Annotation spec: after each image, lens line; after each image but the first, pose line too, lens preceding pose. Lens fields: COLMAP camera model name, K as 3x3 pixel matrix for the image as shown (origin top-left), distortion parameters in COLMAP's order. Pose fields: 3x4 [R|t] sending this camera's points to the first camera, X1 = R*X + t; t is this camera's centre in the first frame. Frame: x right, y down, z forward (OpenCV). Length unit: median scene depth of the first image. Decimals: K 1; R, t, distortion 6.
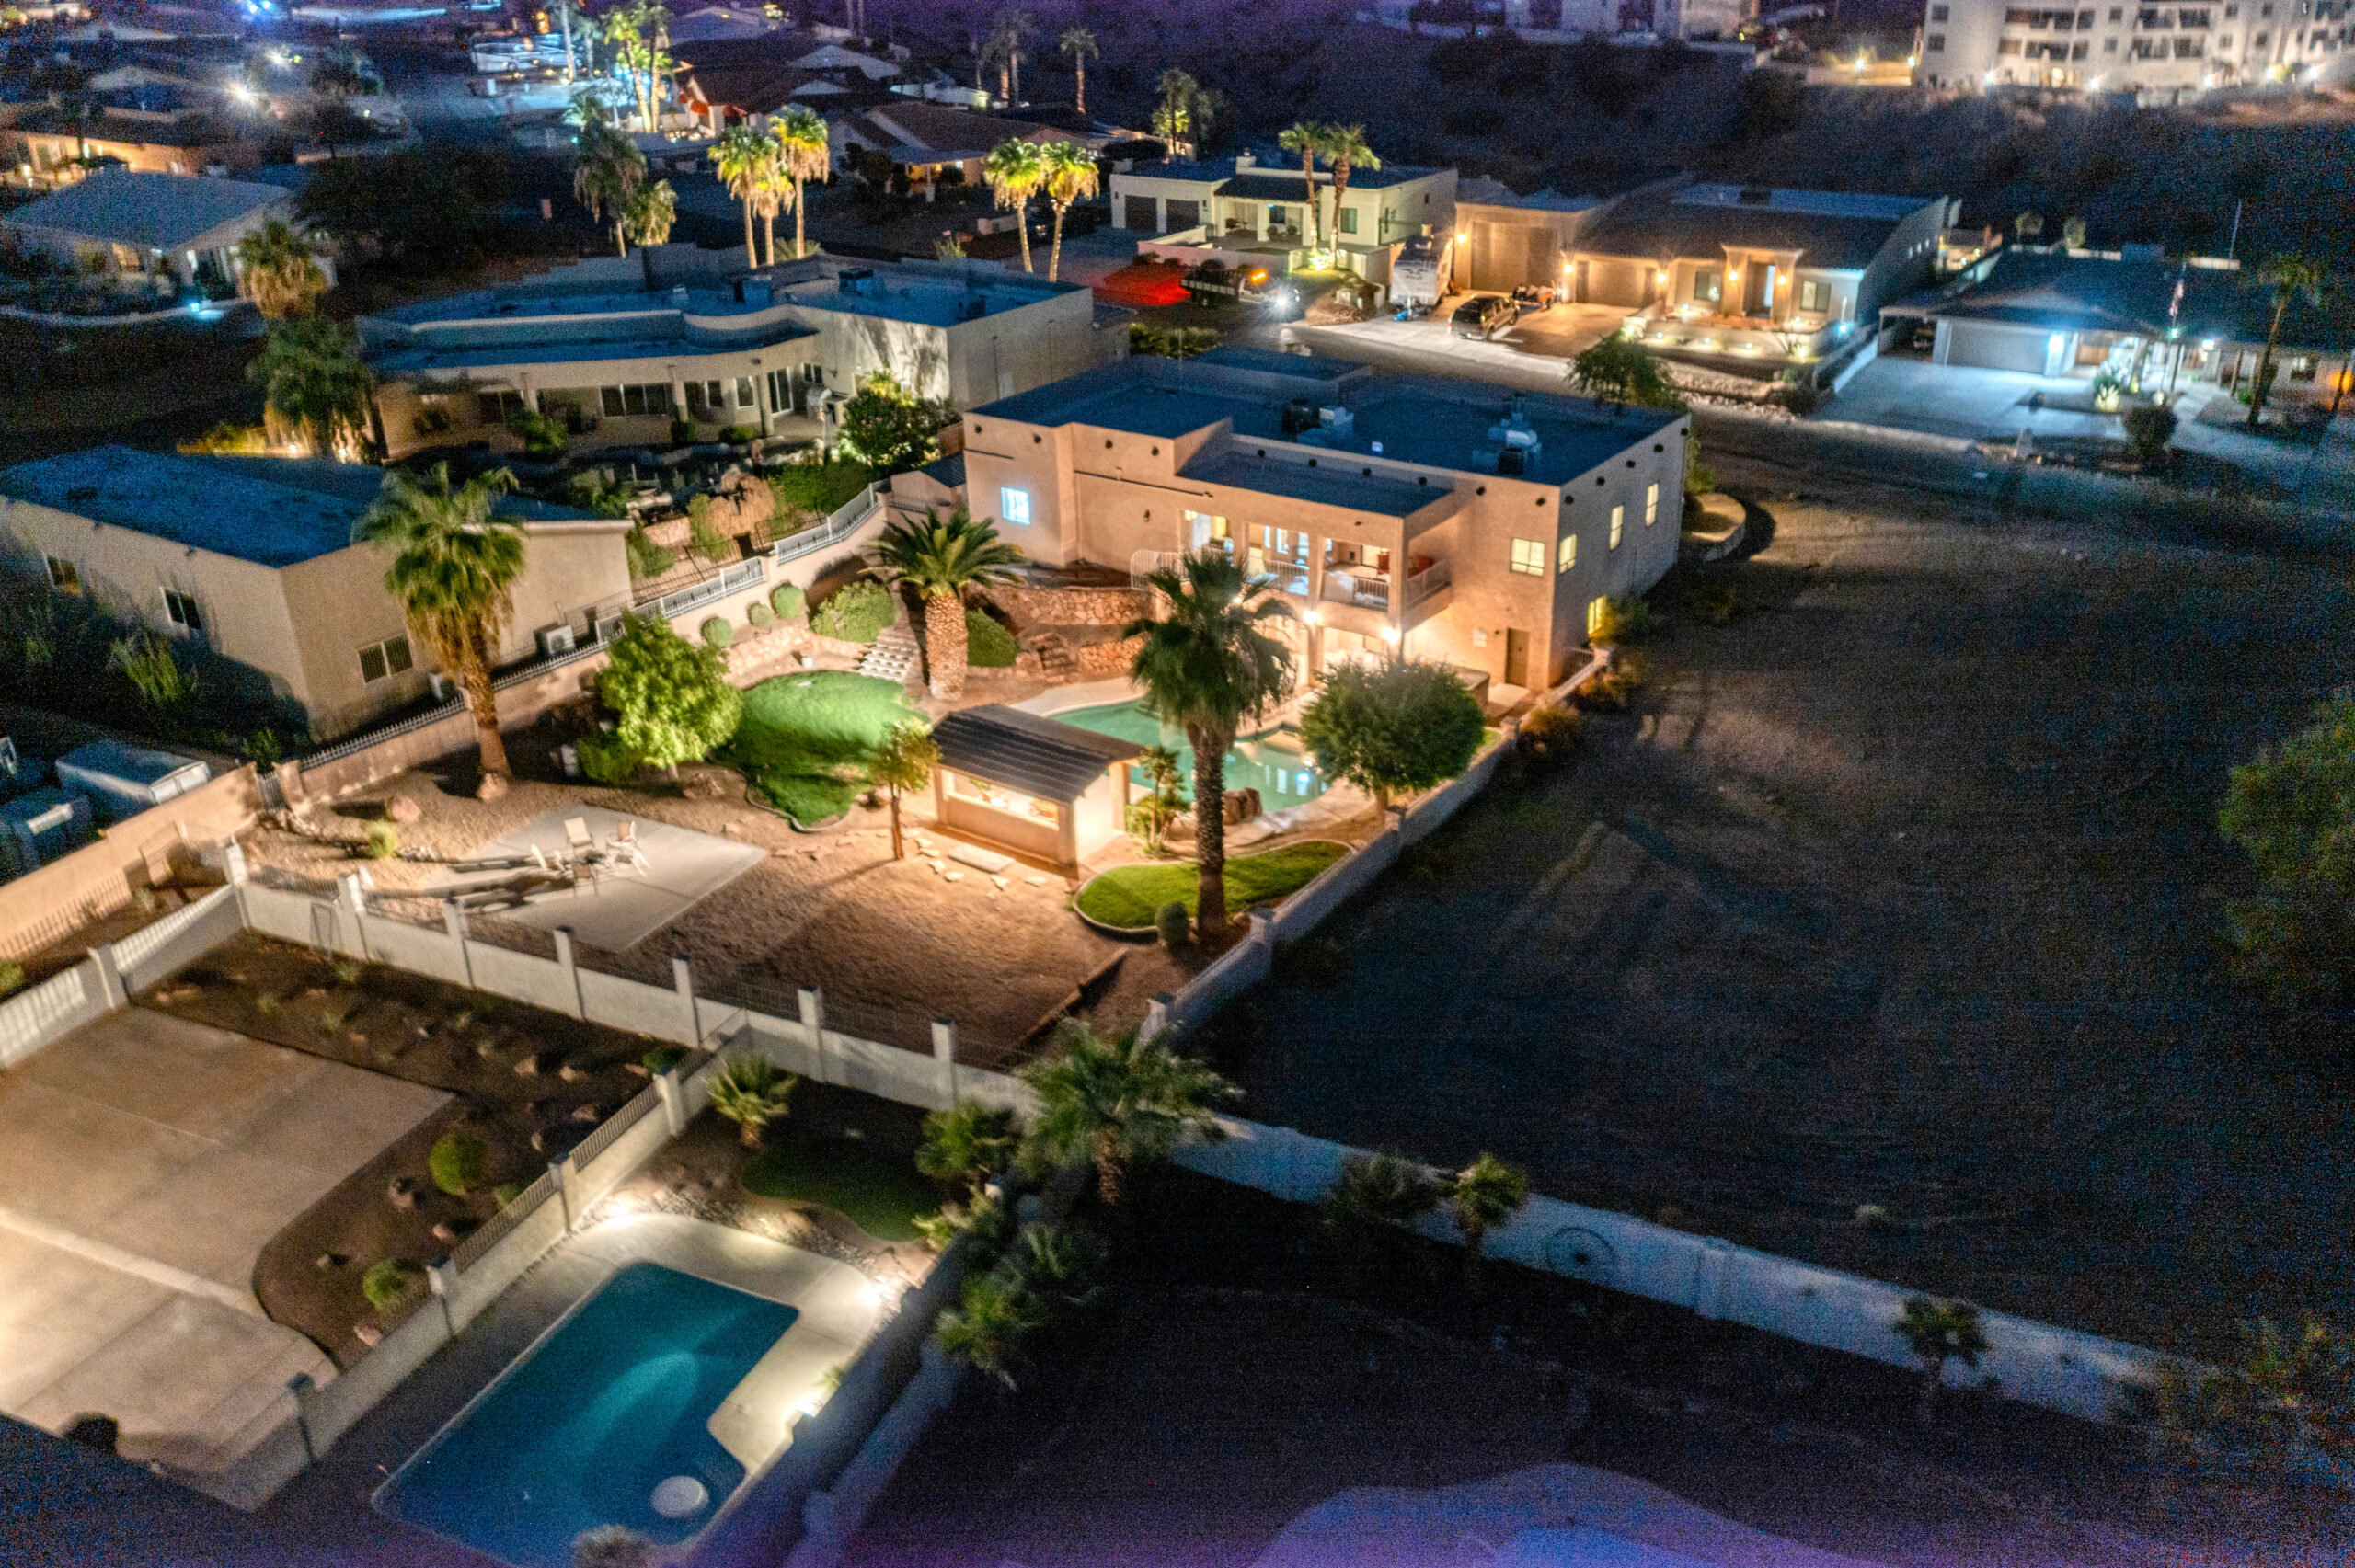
lens RADIAL K [[1813.7, 0, 1166.3], [0, 1813.7, 776.7], [0, 0, 1]] dist [0.016980, 0.000330]
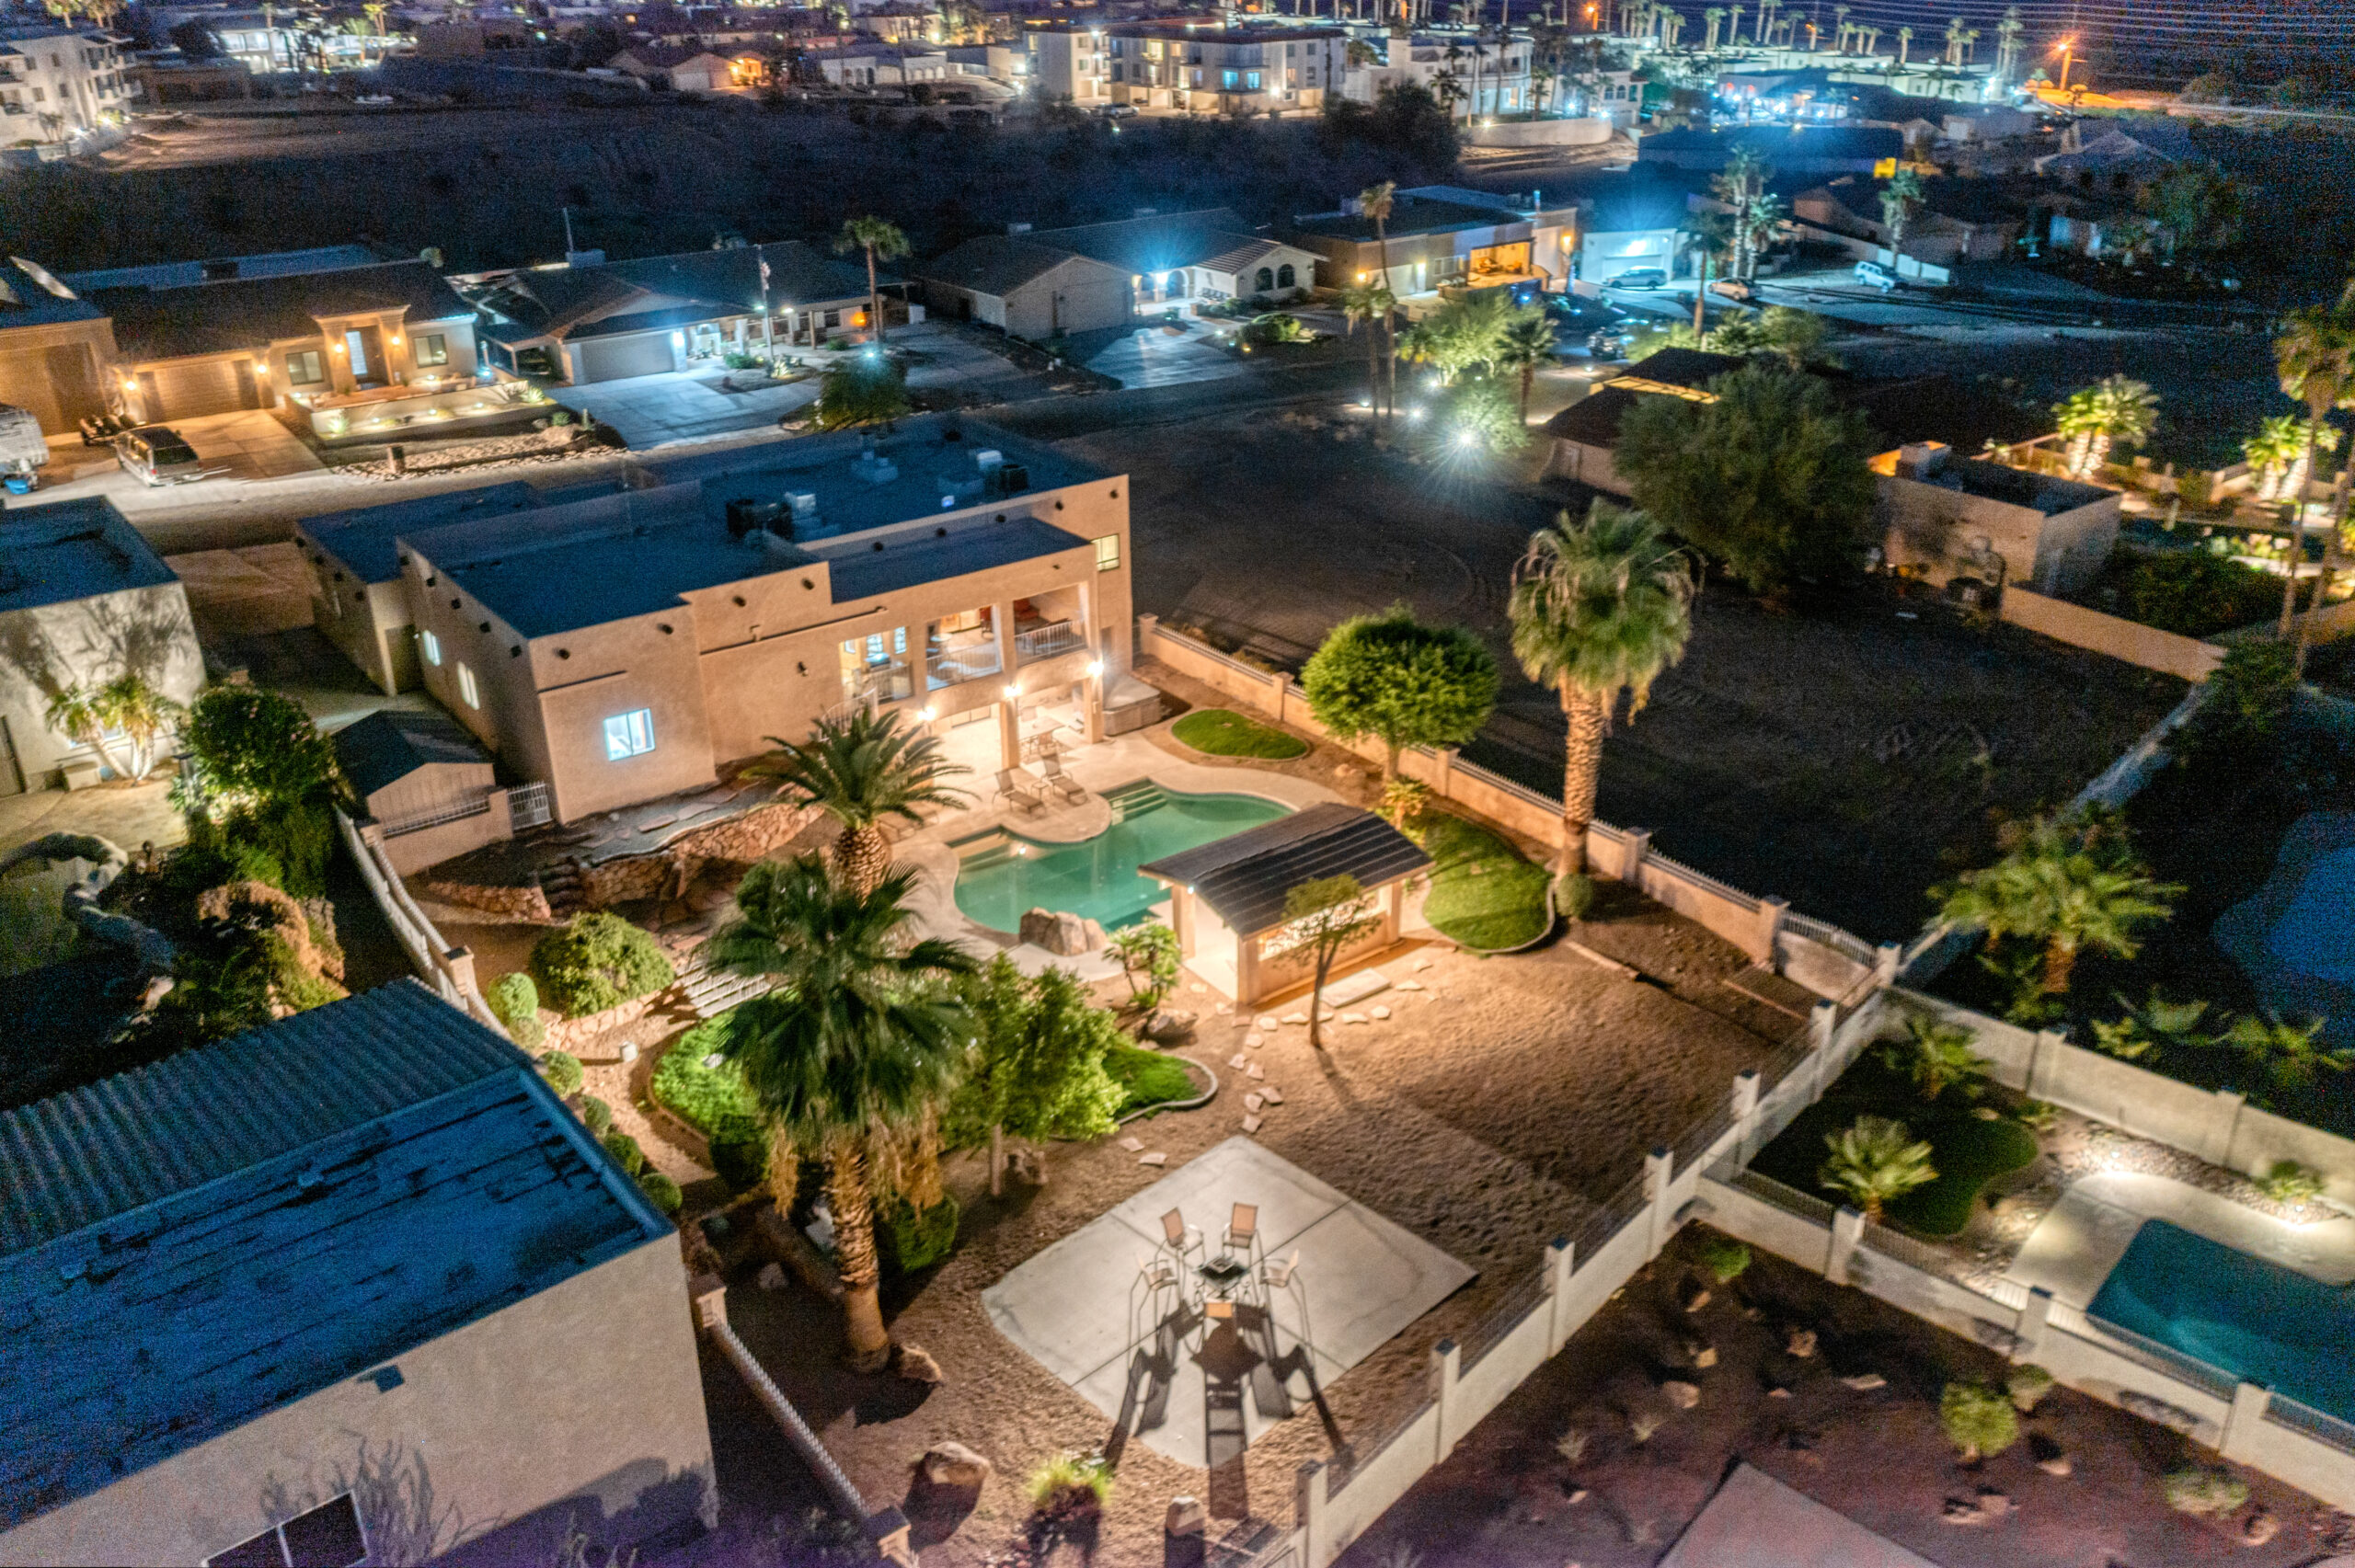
lens RADIAL K [[1813.7, 0, 1166.3], [0, 1813.7, 776.7], [0, 0, 1]] dist [0.016980, 0.000330]
pose [[0.336217, -0.395646, 0.854648, -0.560601], [0.420977, 0.874906, 0.239412, -0.193676], [-0.842458, 0.279293, 0.460716, 0.443502]]
